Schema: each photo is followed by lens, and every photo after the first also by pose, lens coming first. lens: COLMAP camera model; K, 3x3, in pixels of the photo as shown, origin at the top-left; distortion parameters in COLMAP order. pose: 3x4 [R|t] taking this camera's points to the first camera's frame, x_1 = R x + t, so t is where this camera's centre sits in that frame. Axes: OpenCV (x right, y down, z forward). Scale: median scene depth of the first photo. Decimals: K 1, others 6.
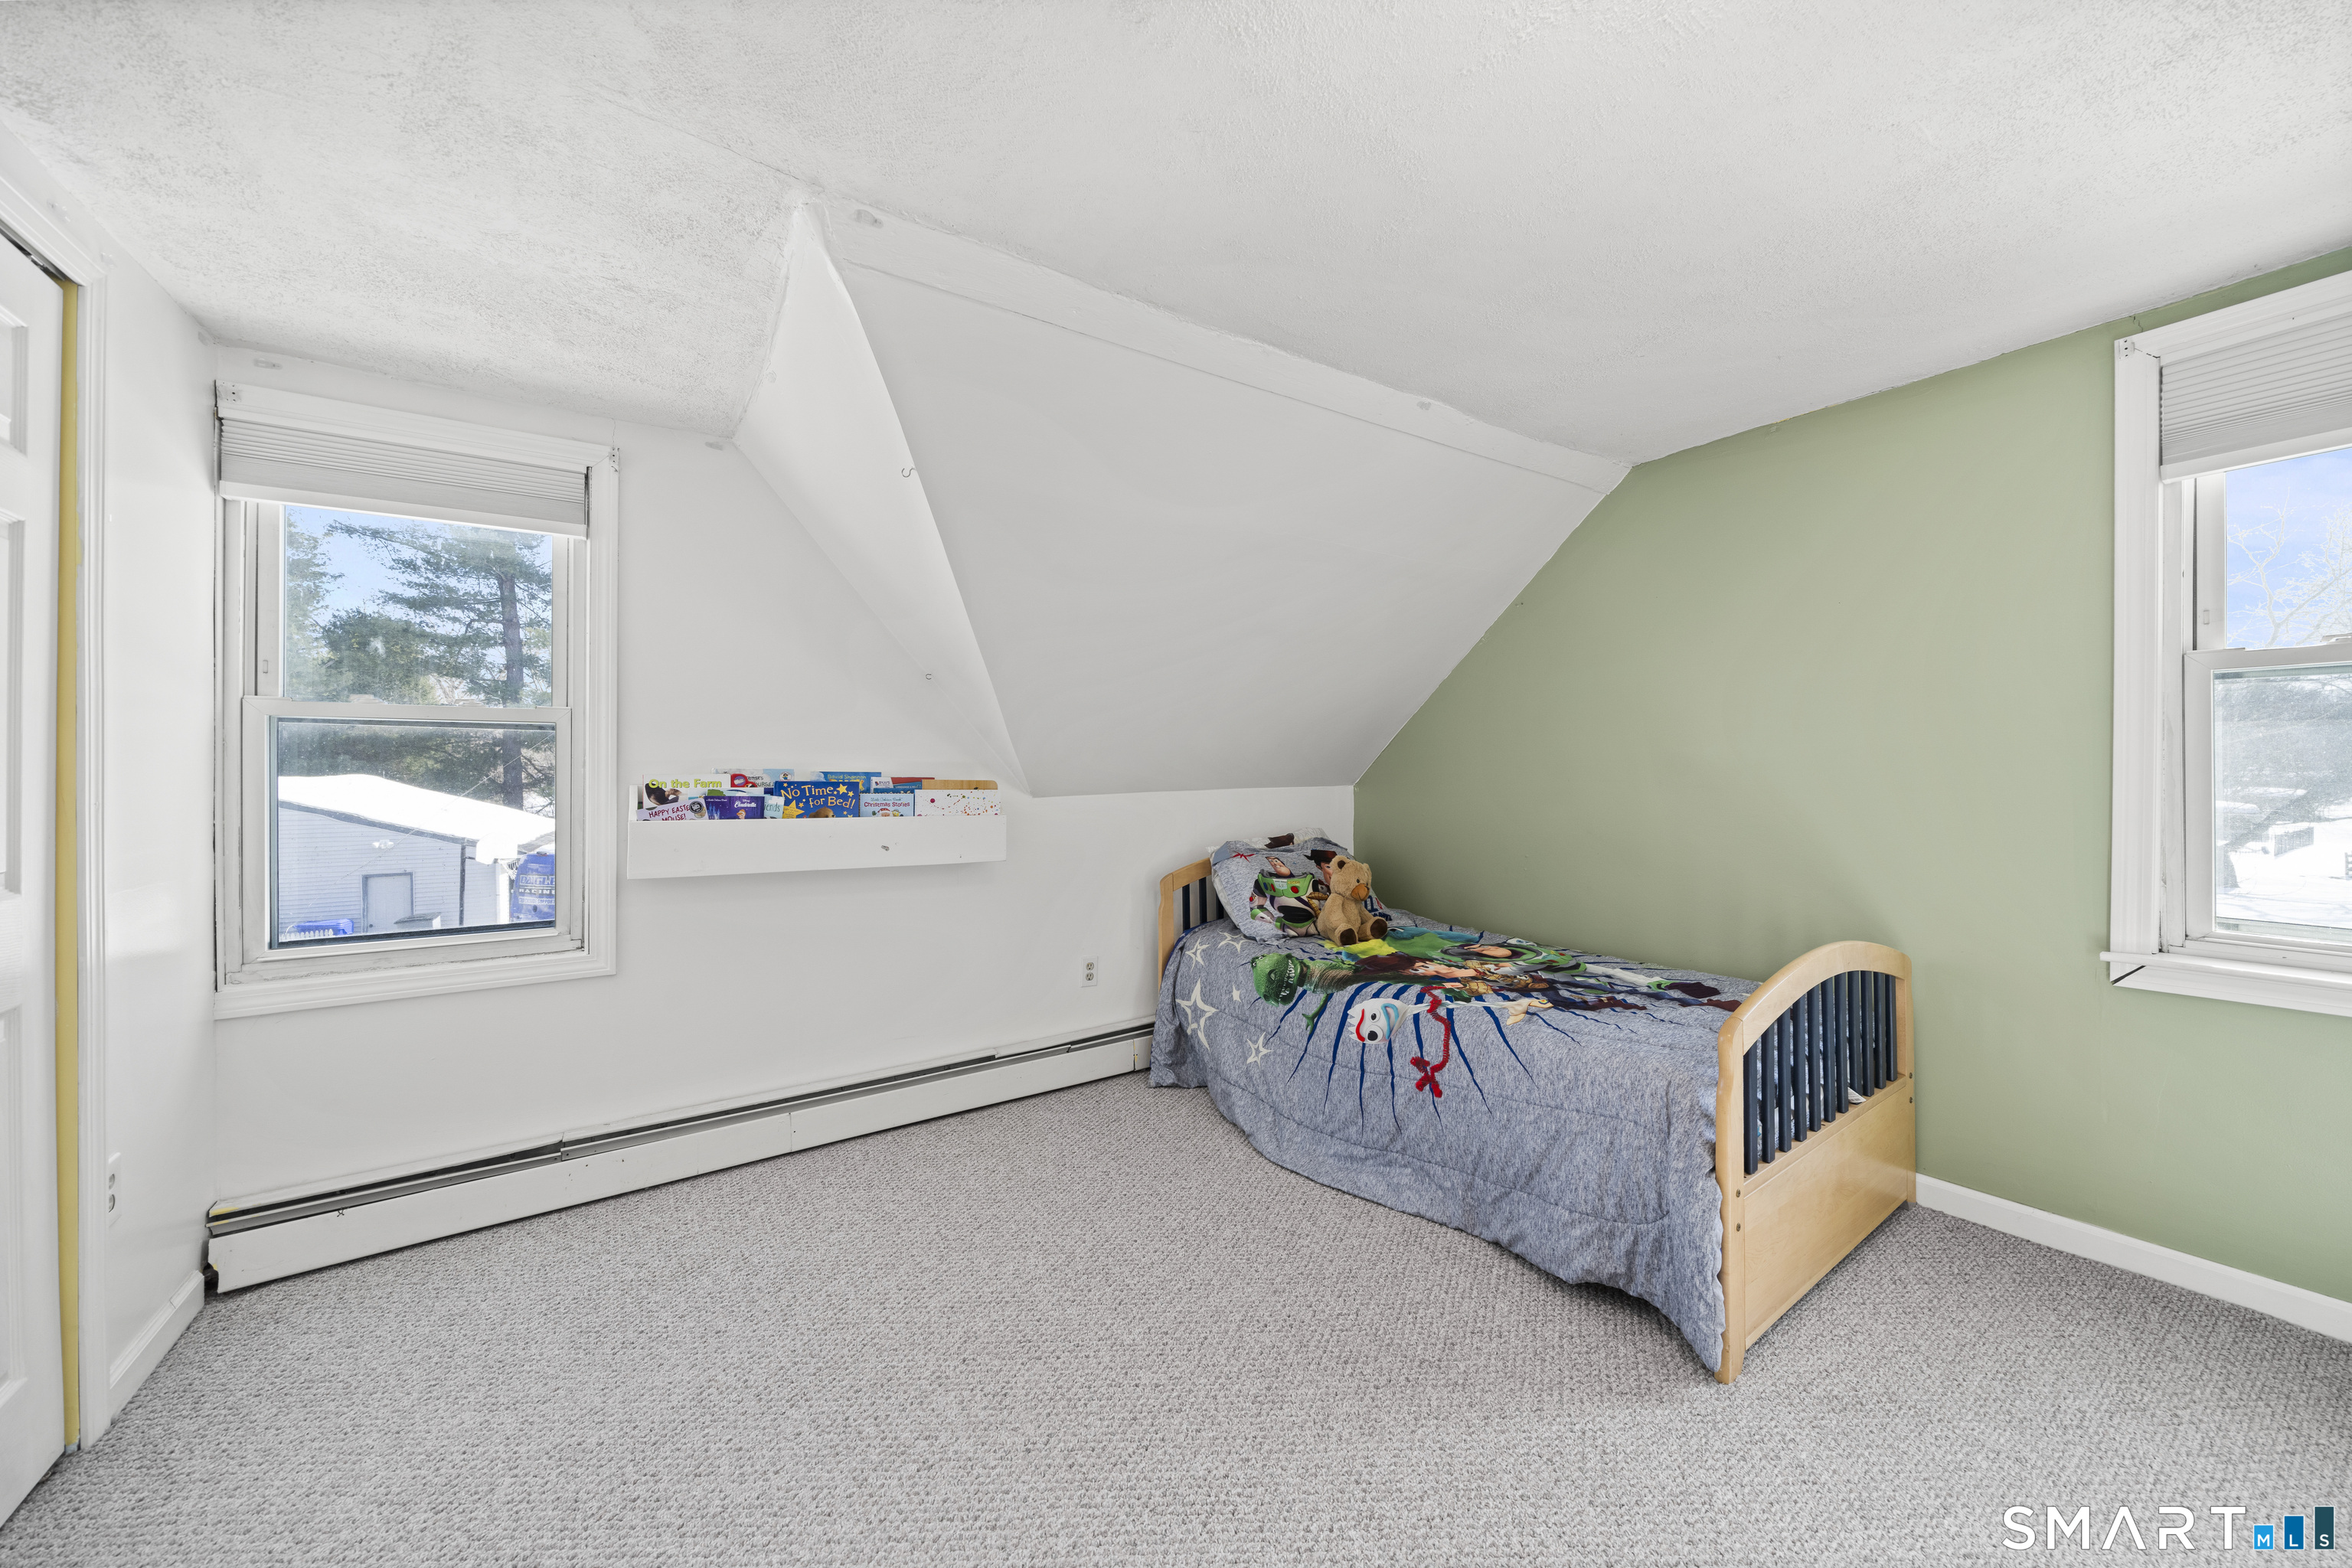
lens RADIAL K [[817.8, 0, 1177.3], [0, 817.8, 772.0], [0, 0, 1]] dist [-0.002523, -0.000025]
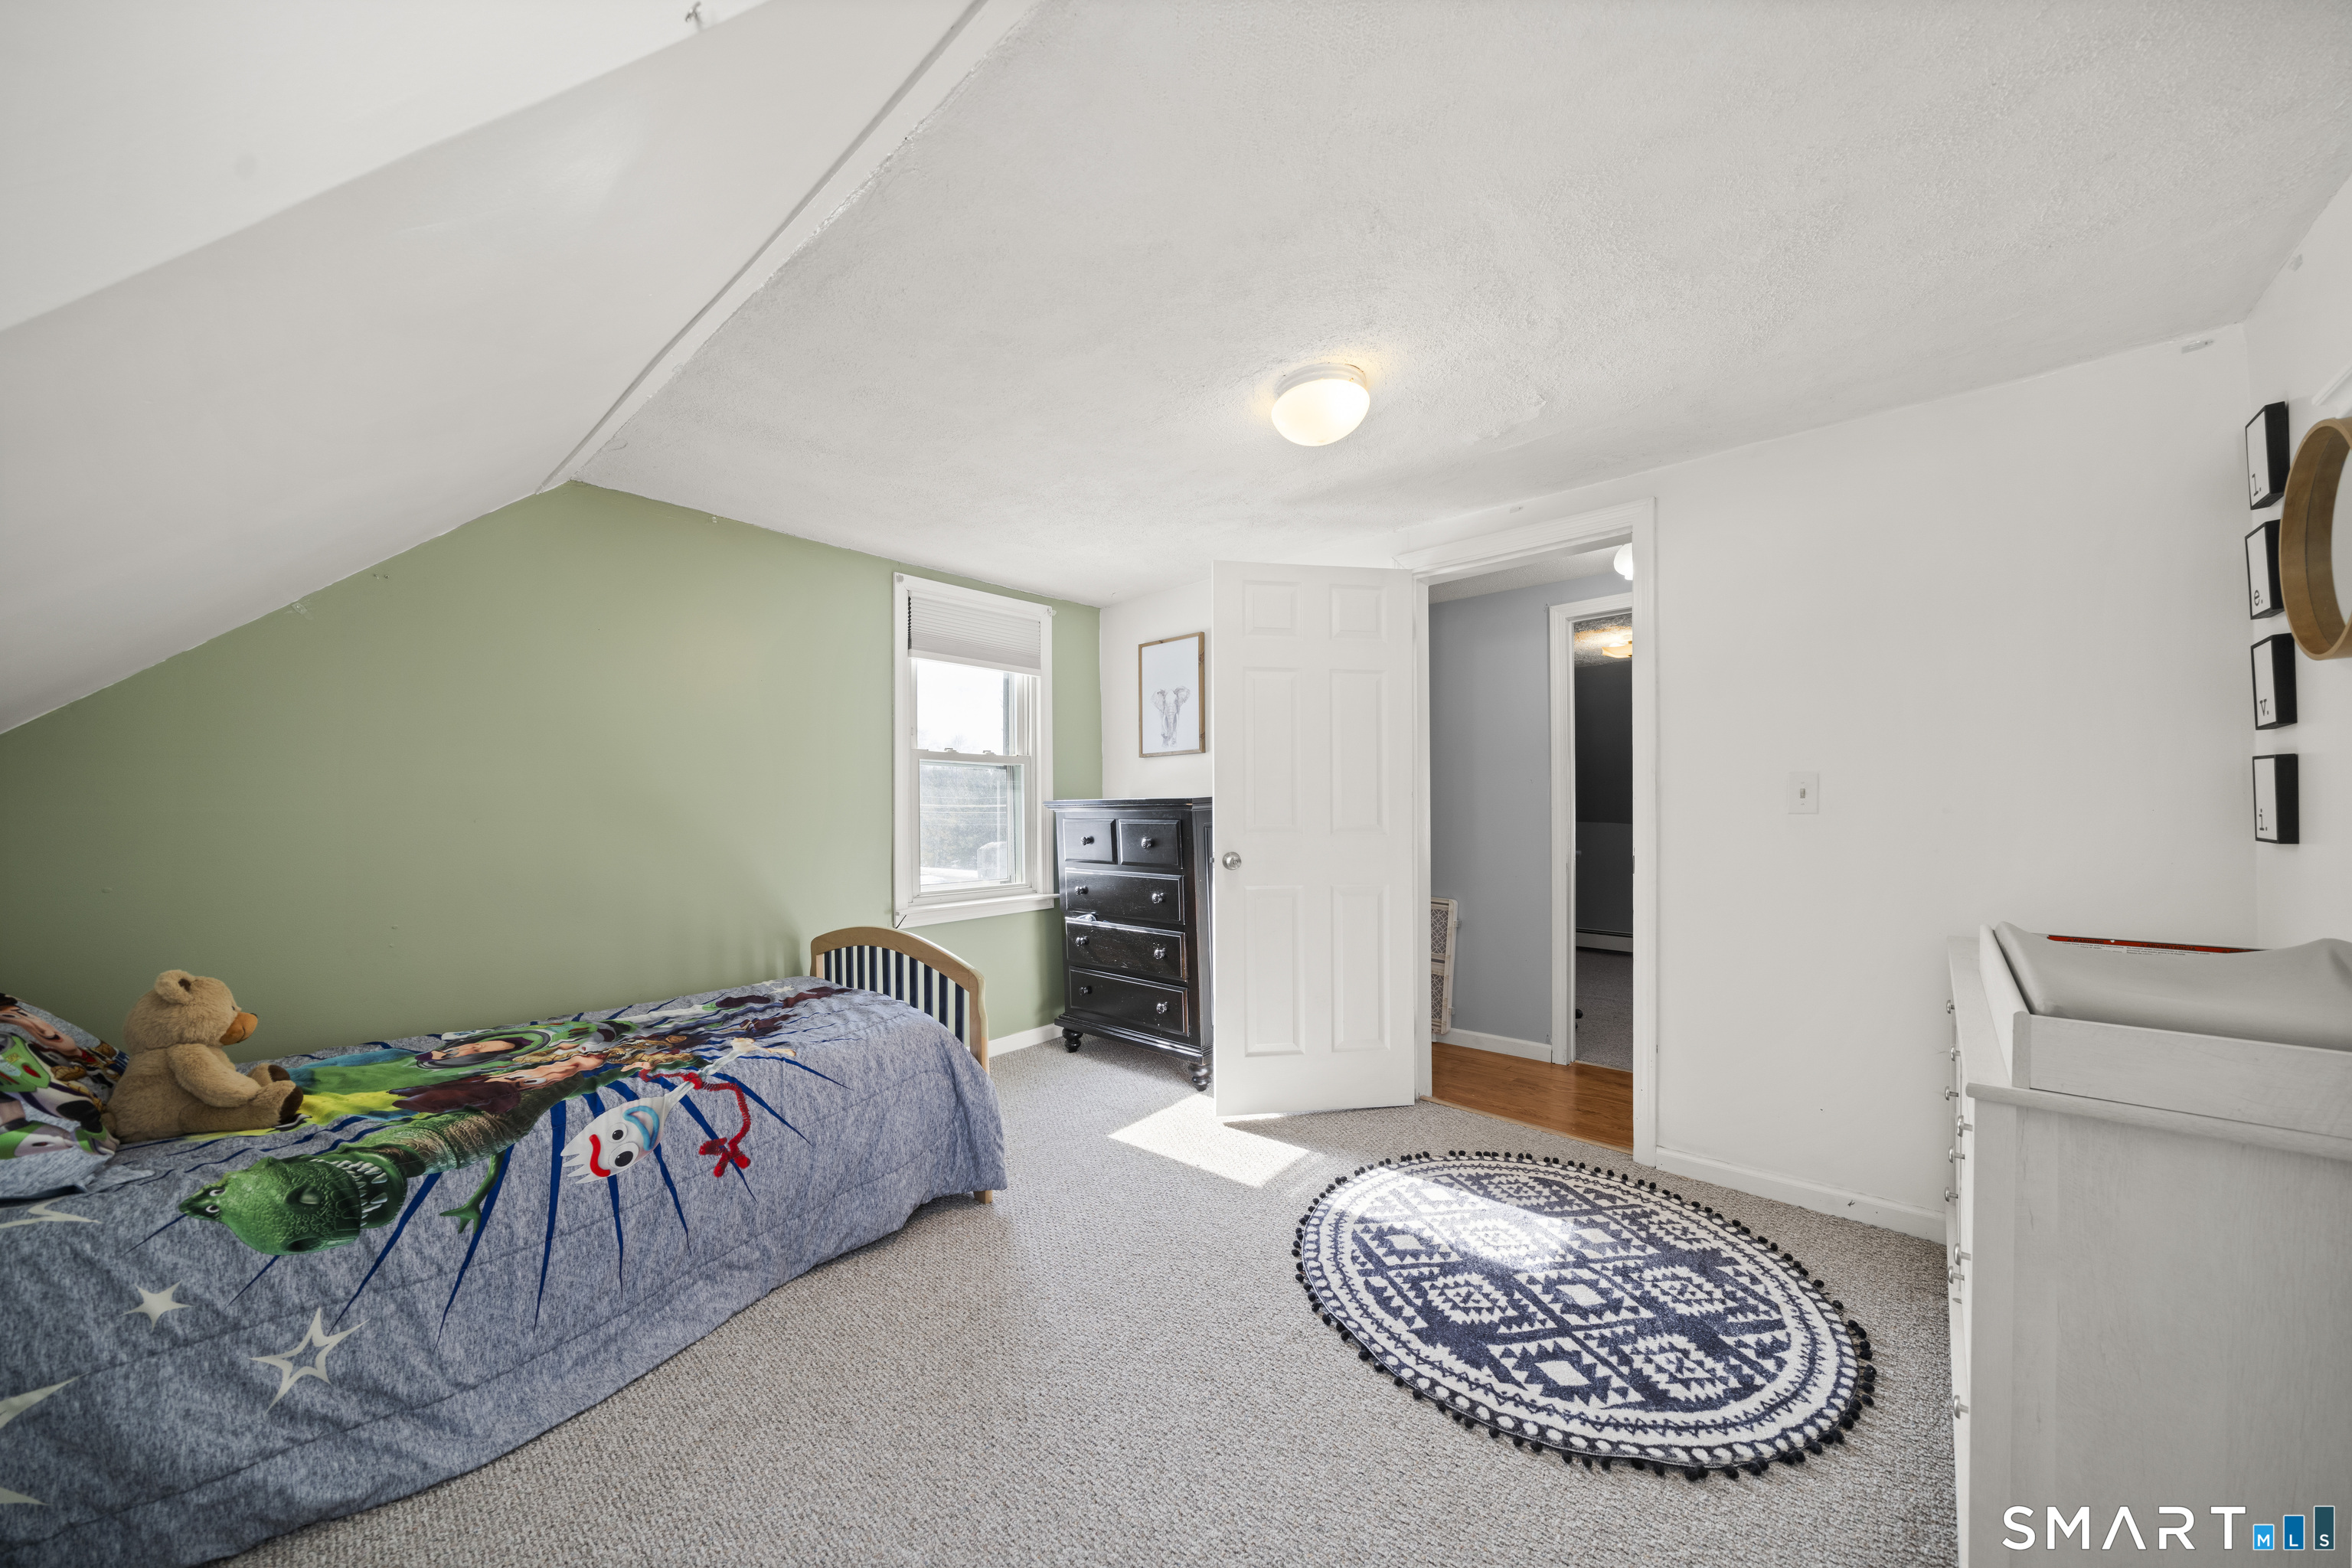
lens RADIAL K [[817.8, 0, 1176.8], [0, 817.8, 797.6], [0, 0, 1]] dist [-0.002523, -0.000025]
pose [[-0.258657, 0.018430, 0.965793, -0.619379], [0.002574, 0.999828, -0.018390, 0.006881], [-0.965966, -0.002271, -0.258660, 0.702955]]
